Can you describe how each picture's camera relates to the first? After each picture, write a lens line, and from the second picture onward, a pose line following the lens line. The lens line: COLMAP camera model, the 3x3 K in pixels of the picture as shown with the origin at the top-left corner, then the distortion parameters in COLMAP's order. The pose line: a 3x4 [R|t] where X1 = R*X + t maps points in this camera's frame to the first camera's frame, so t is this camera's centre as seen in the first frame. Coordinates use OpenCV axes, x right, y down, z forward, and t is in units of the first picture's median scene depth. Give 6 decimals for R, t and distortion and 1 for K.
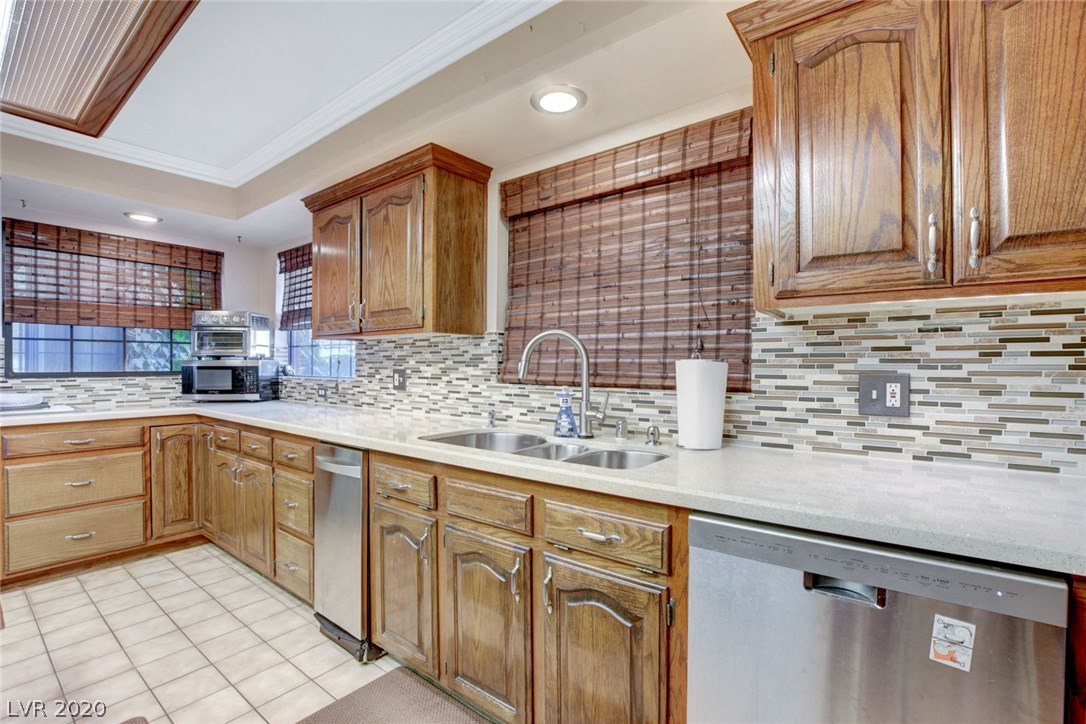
lens RADIAL K [[497.1, 0, 549.3], [0, 497.1, 370.8], [0, 0, 1]] dist [-0.022185, 0.000590]
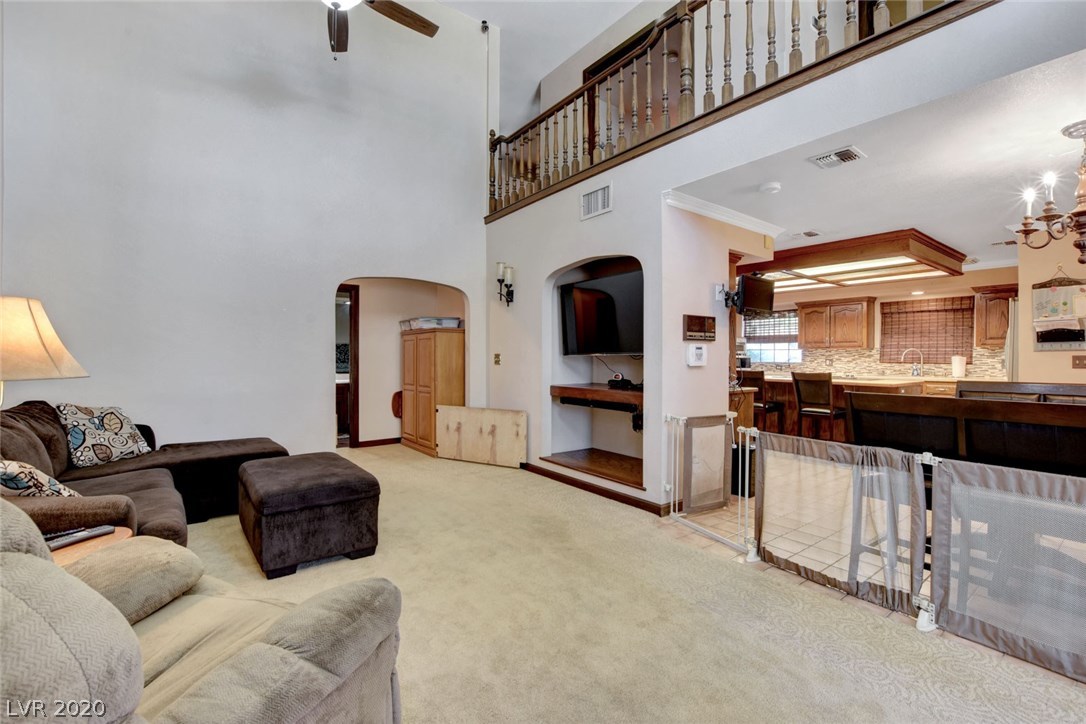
lens RADIAL K [[497.1, 0, 545.7], [0, 497.1, 357.6], [0, 0, 1]] dist [-0.022185, 0.000590]
pose [[0.961622, 0.000869, -0.274377, -1.091641], [-0.003463, 0.999954, -0.008967, 0.020613], [0.274357, 0.009573, 0.961580, -2.241632]]
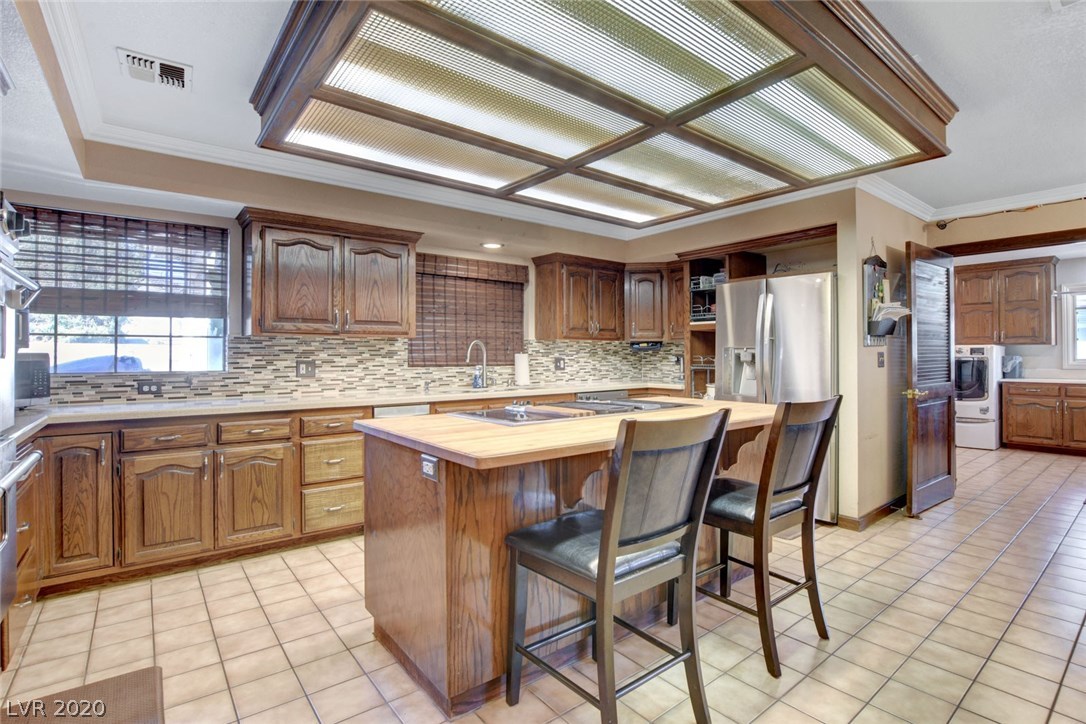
lens RADIAL K [[497.1, 0, 547.5], [0, 497.1, 355.5], [0, 0, 1]] dist [-0.022185, 0.000590]
pose [[0.263377, -0.000878, 0.964693, -1.318648], [0.017915, 0.999832, -0.003981, -0.000187], [-0.964527, 0.018331, 0.263348, 0.069720]]
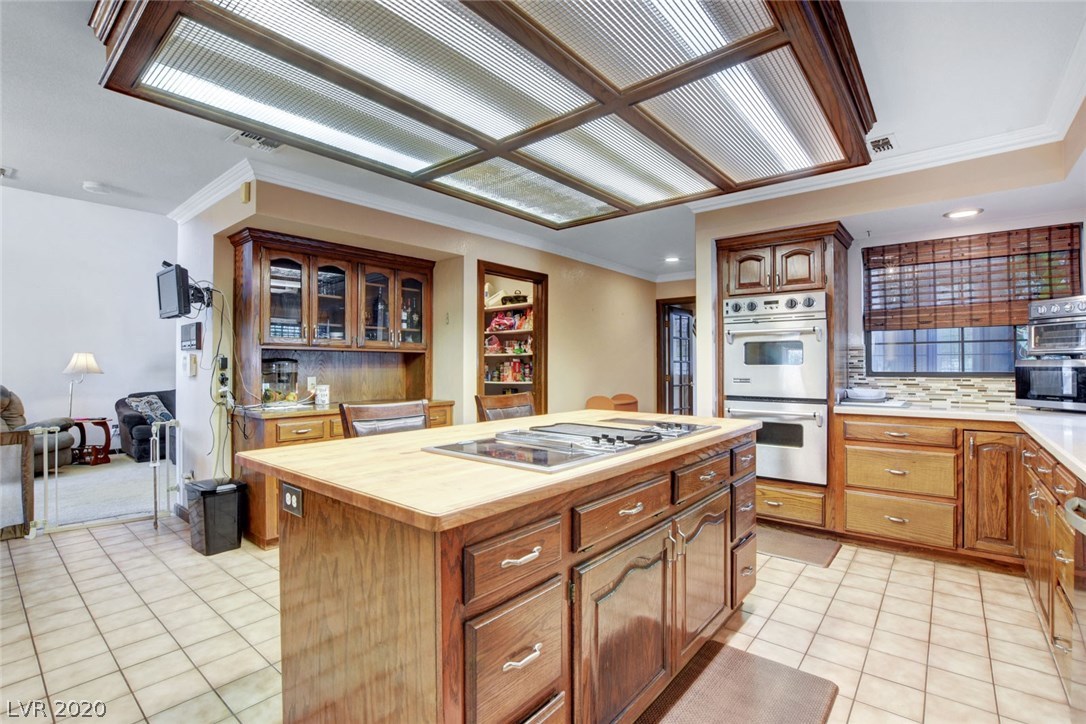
lens RADIAL K [[493.0, 0, 544.5], [0, 493.0, 363.2], [0, 0, 1]] dist [-0.017005, -0.000387]
pose [[-0.027818, -0.006303, -0.999593, 0.160830], [-0.010910, 0.999922, -0.006002, -0.001373], [0.999553, 0.010738, -0.027884, 0.205447]]
